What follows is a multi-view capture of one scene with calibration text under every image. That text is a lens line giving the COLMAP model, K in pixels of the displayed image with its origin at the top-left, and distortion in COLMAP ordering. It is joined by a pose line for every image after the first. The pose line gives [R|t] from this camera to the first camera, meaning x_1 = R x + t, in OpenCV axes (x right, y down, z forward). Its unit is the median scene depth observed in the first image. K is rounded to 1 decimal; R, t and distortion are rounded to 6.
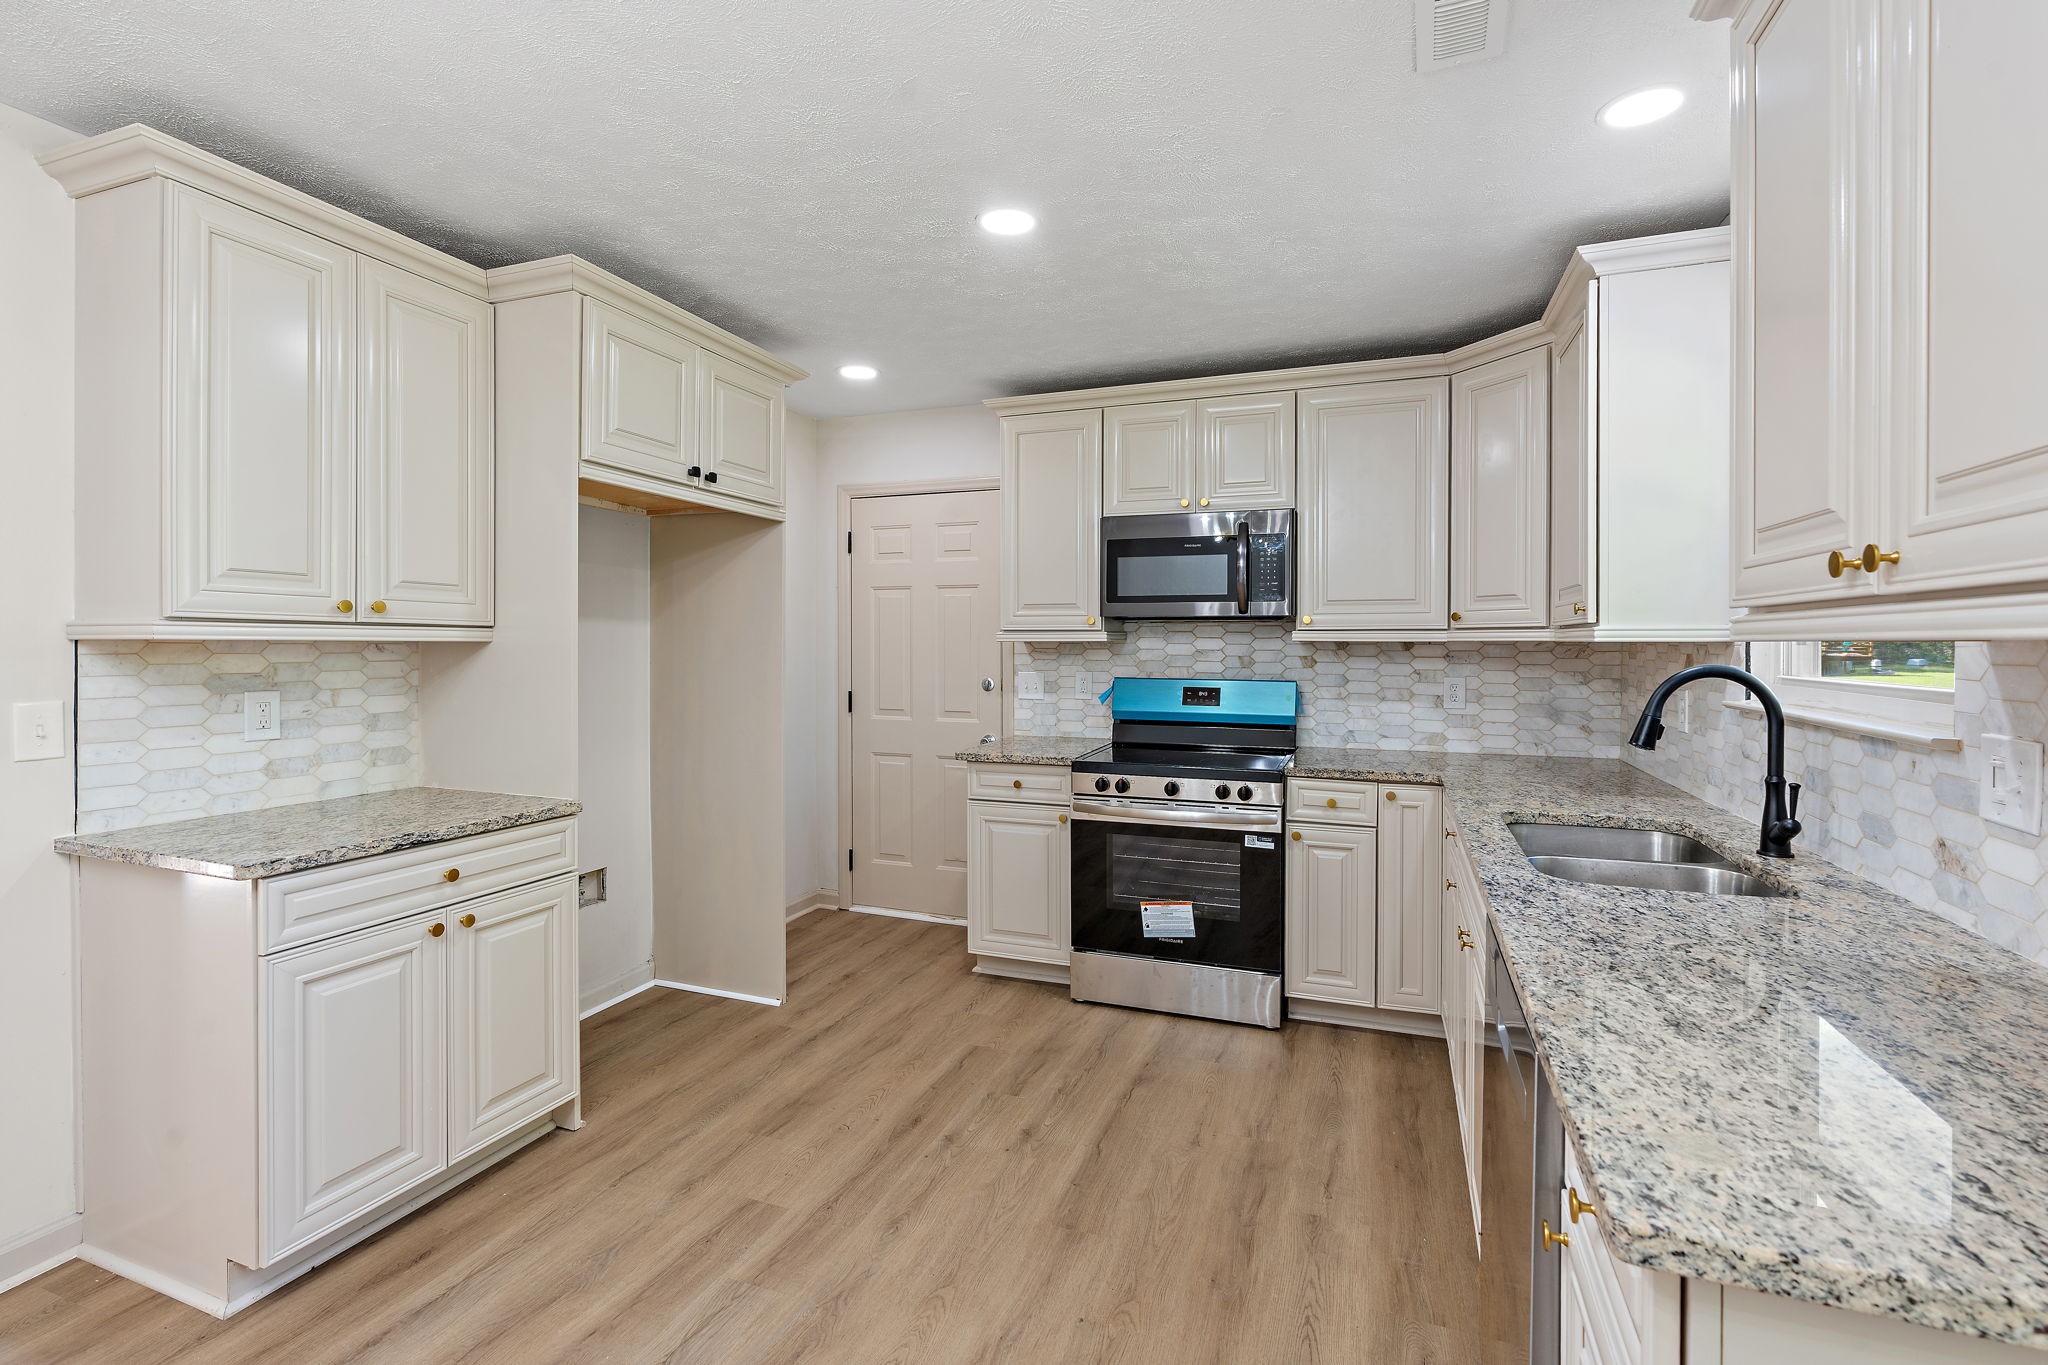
lens RADIAL K [[927.7, 0, 1027.3], [0, 927.7, 641.3], [0, 0, 1]] dist [-0.013668, 0.006037]
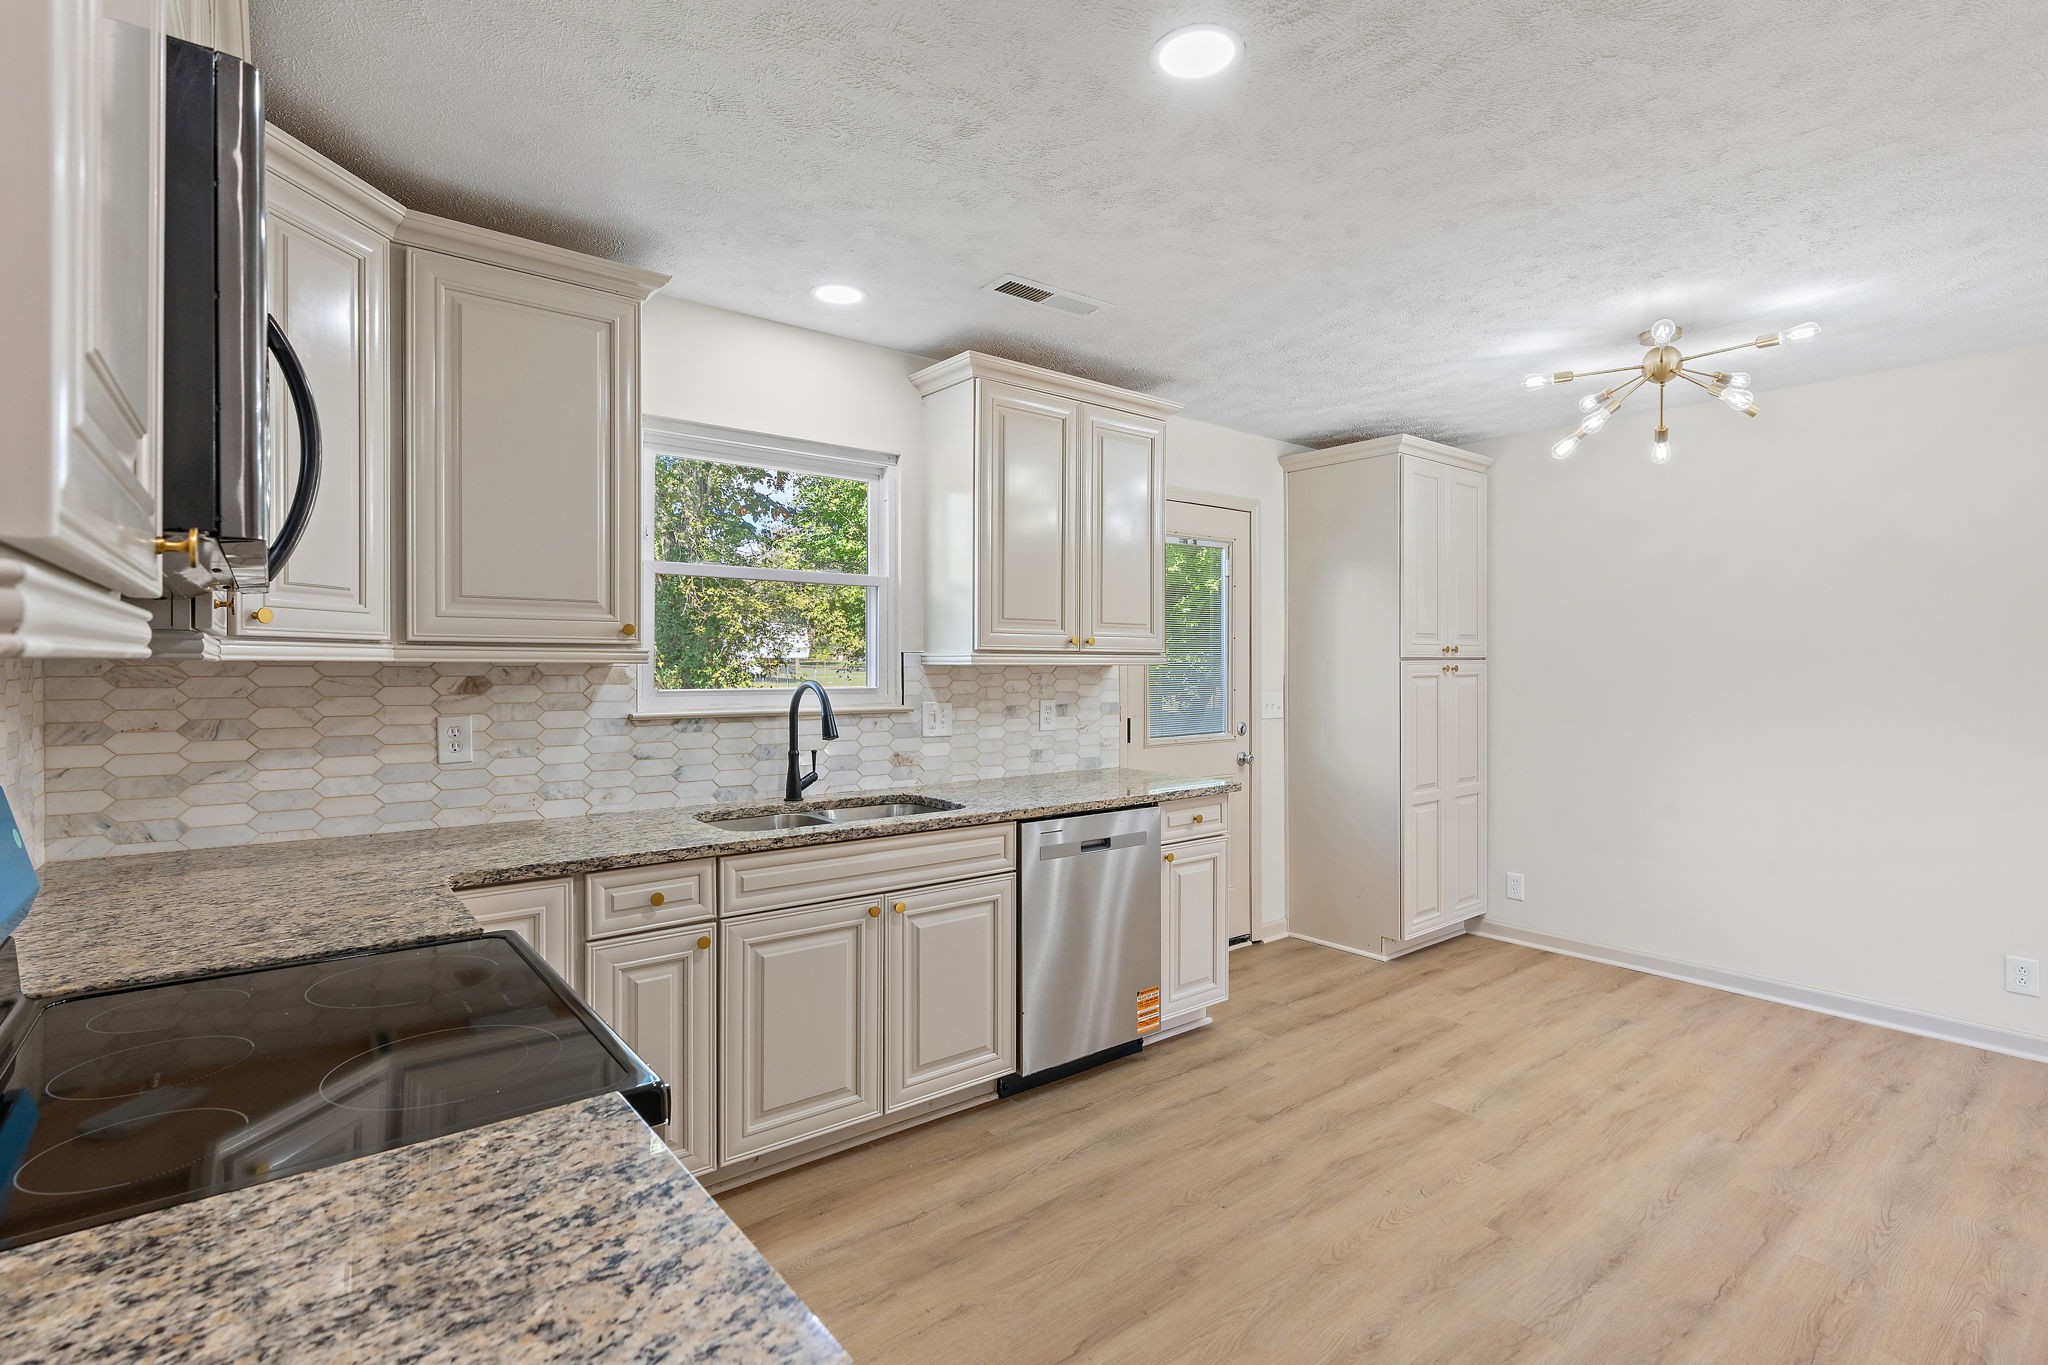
lens RADIAL K [[951.2, 0, 1035.0], [0, 951.2, 673.7], [0, 0, 1]] dist [-0.006904, -0.000065]
pose [[-0.862518, -0.007855, 0.505966, -0.225084], [-0.004676, 0.999961, 0.007552, 0.001496], [-0.506006, 0.004148, -0.862520, 1.376395]]
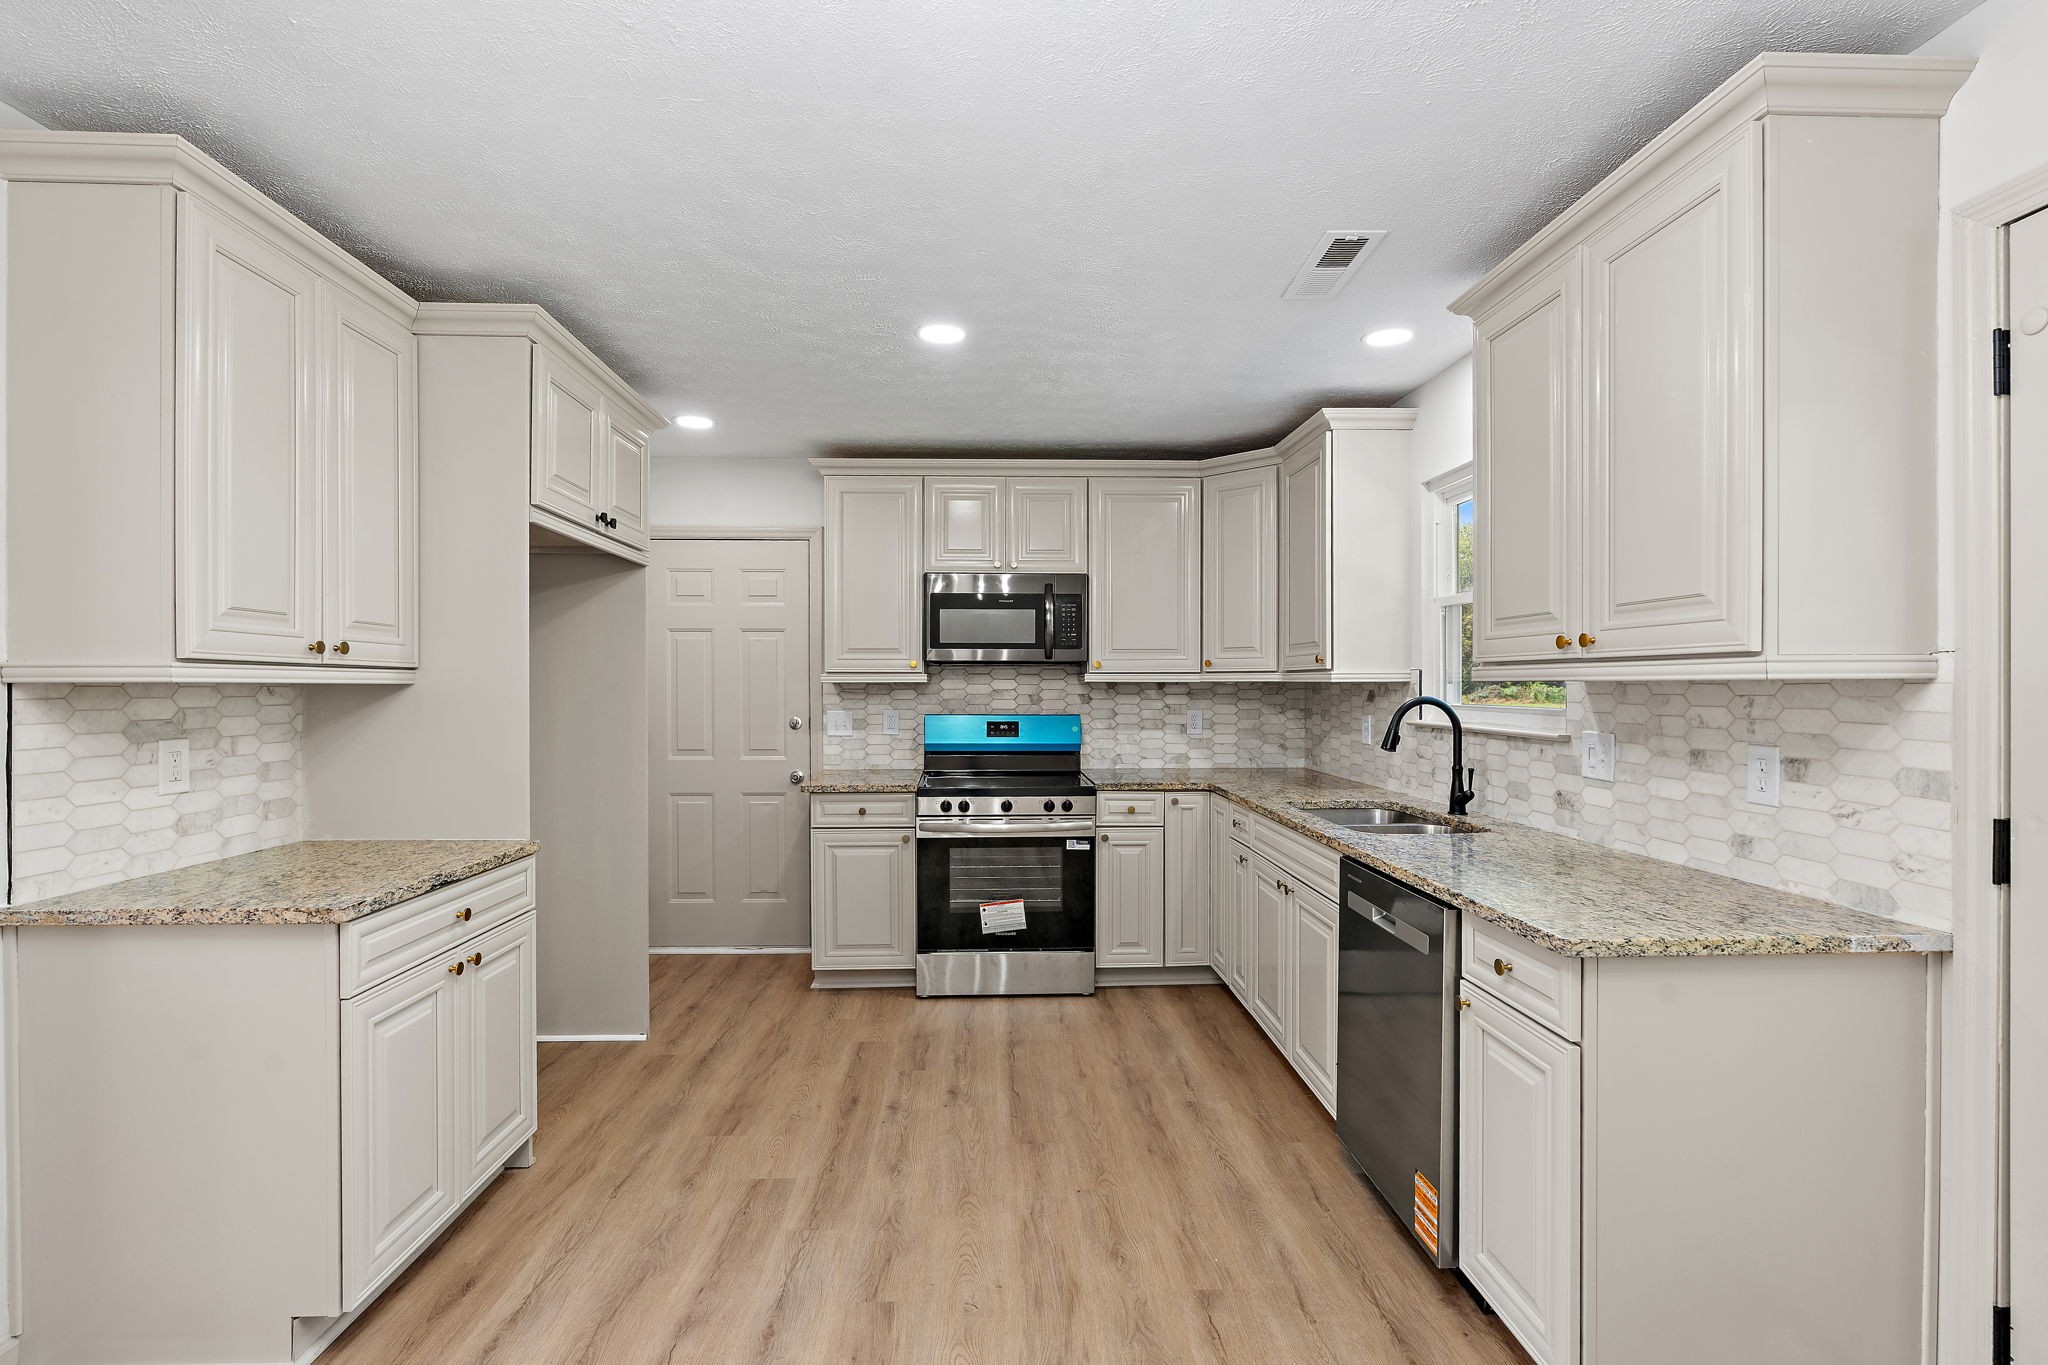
lens RADIAL K [[944.6, 0, 1015.3], [0, 944.6, 680.9], [0, 0, 1]] dist [-0.012629, 0.006869]
pose [[0.920367, -0.001398, 0.391053, -0.342189], [0.001949, 0.999998, -0.001011, -0.000412], [-0.391050, 0.001692, 0.920368, -0.134396]]
